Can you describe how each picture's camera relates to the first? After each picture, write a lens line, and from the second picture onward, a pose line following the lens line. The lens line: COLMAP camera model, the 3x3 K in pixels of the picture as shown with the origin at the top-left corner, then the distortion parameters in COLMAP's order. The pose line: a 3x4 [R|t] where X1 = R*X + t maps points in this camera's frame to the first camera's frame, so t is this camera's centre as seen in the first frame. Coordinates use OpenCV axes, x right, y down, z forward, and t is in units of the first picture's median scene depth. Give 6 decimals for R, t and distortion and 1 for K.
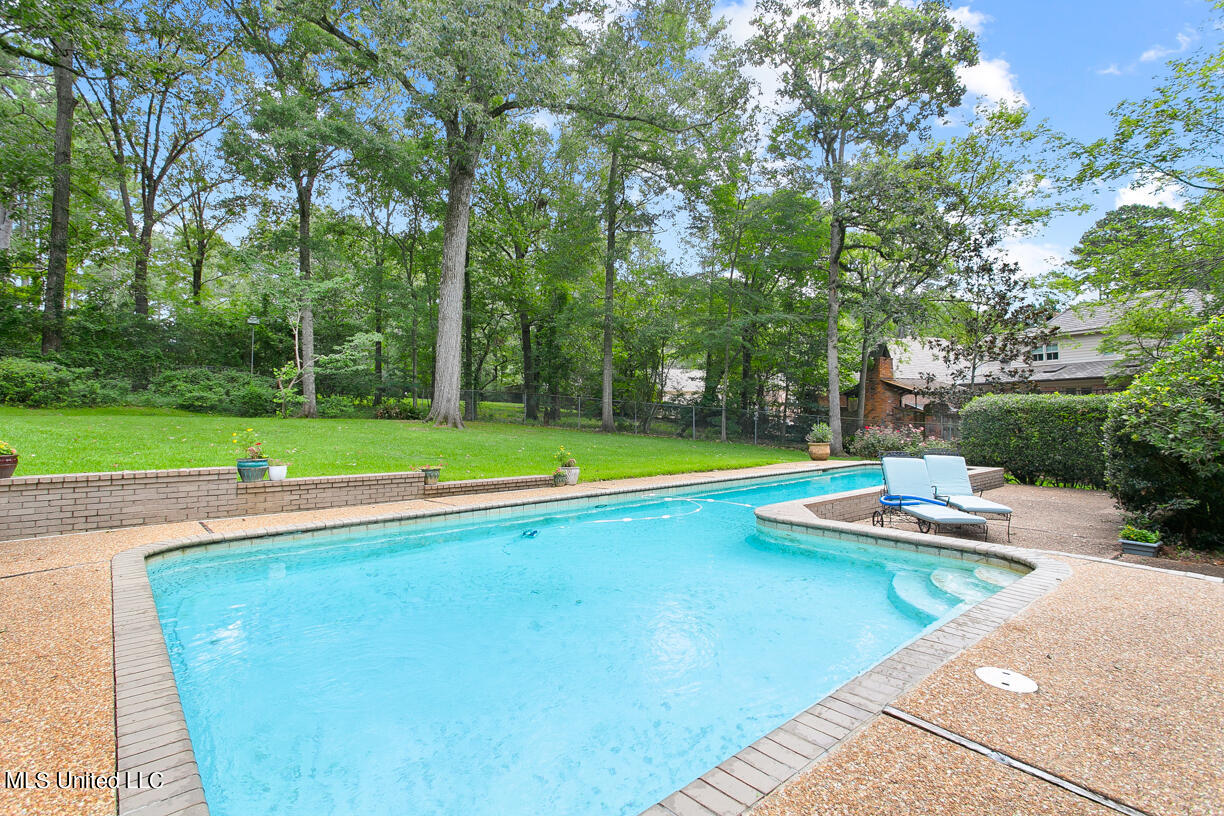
lens RADIAL K [[594.6, 0, 606.4], [0, 594.6, 410.5], [0, 0, 1]] dist [0.000636, 0.000266]
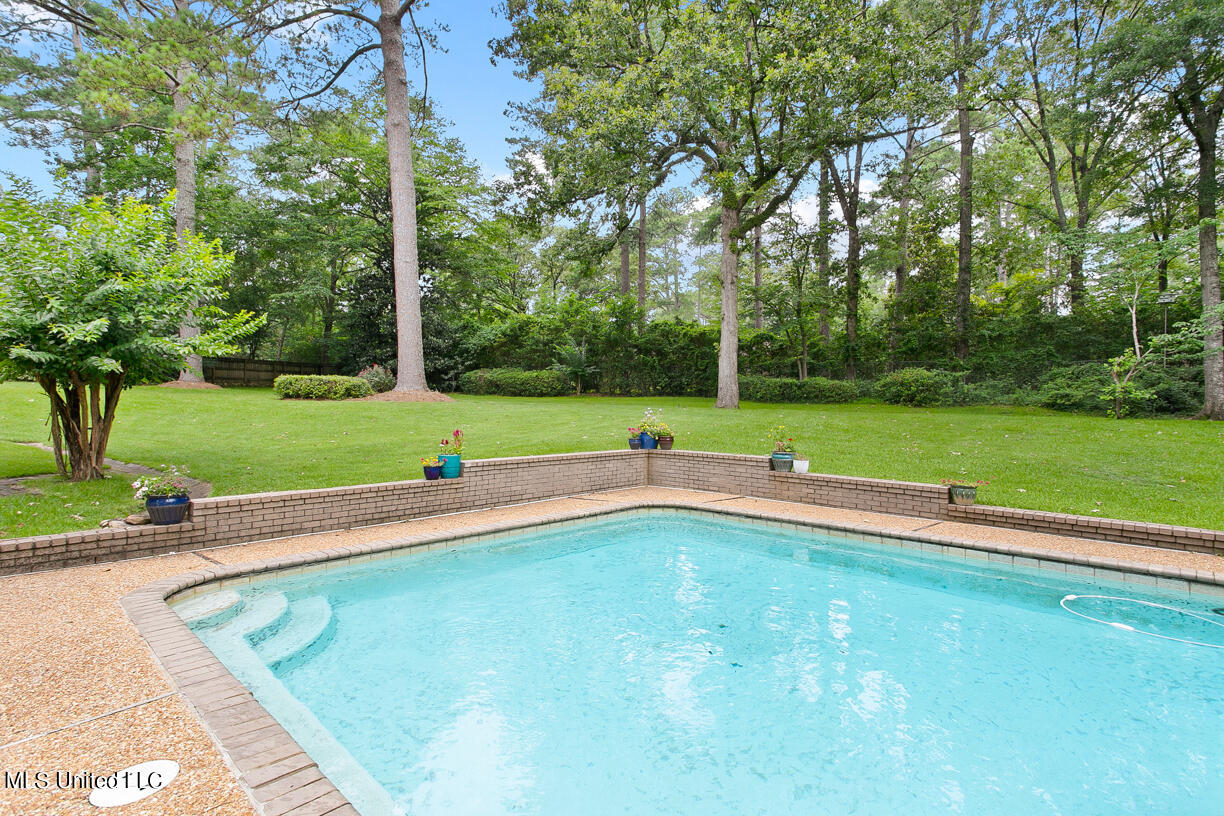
lens RADIAL K [[594.6, 0, 606.4], [0, 594.6, 410.5], [0, 0, 1]] dist [0.000636, 0.000266]
pose [[0.094053, 0.004664, -0.995556, 0.507578], [-0.000381, 0.999989, 0.004649, -0.004591], [0.995567, -0.000058, 0.094054, 0.525608]]
